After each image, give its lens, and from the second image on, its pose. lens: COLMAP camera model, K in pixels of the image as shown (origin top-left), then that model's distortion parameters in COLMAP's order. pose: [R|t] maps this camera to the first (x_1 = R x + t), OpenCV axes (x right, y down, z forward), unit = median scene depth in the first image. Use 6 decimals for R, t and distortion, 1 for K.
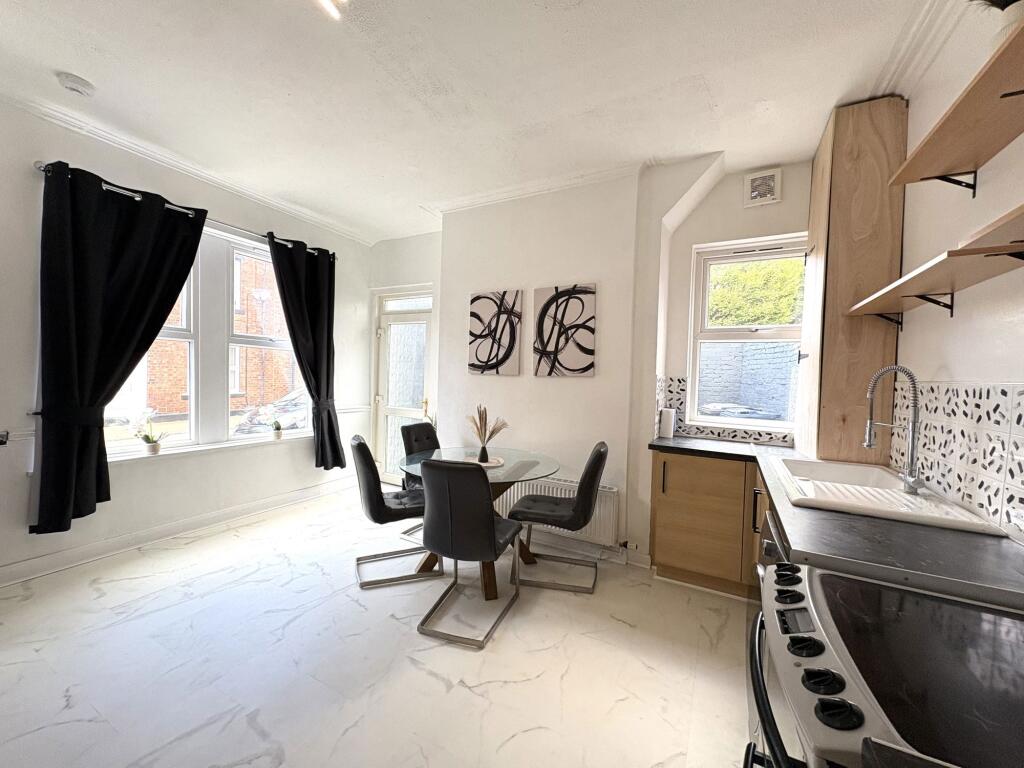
lens RADIAL K [[406.0, 0, 512.3], [0, 406.0, 385.2], [0, 0, 1]] dist [-0.002224, -0.000178]
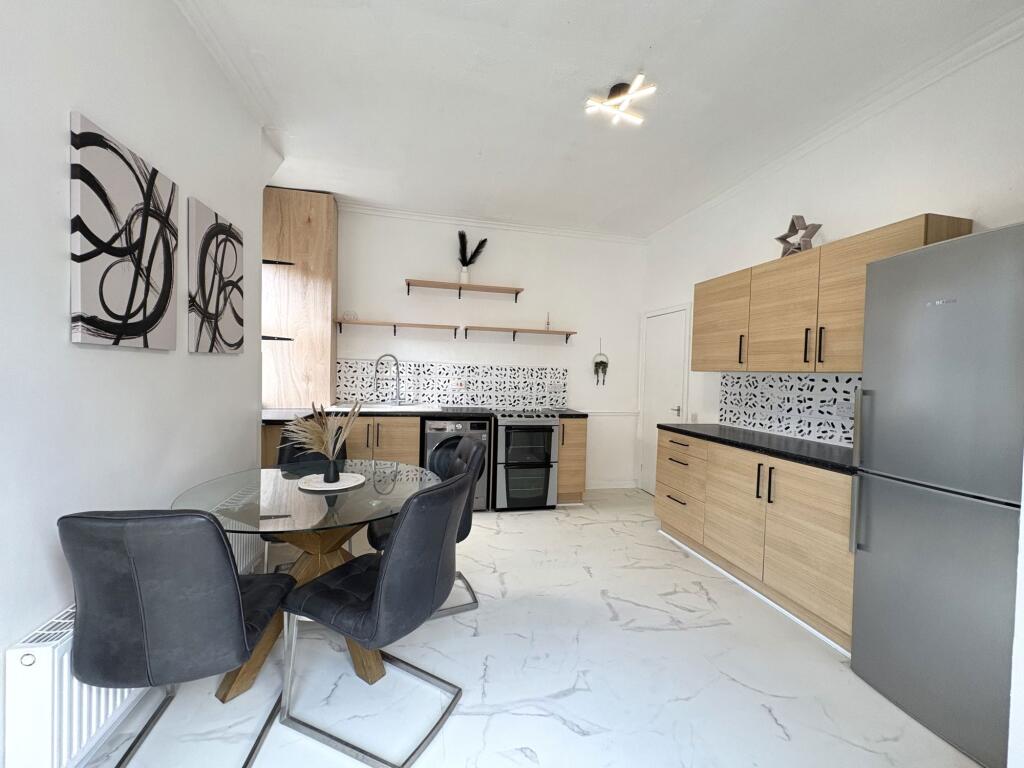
lens RADIAL K [[406.0, 0, 513.1], [0, 406.0, 381.3], [0, 0, 1]] dist [-0.002224, -0.000178]
pose [[-0.652134, -0.069877, 0.754877, -0.645278], [-0.032391, 0.997402, 0.064344, -0.032304], [-0.757412, 0.017510, -0.652703, 0.989731]]
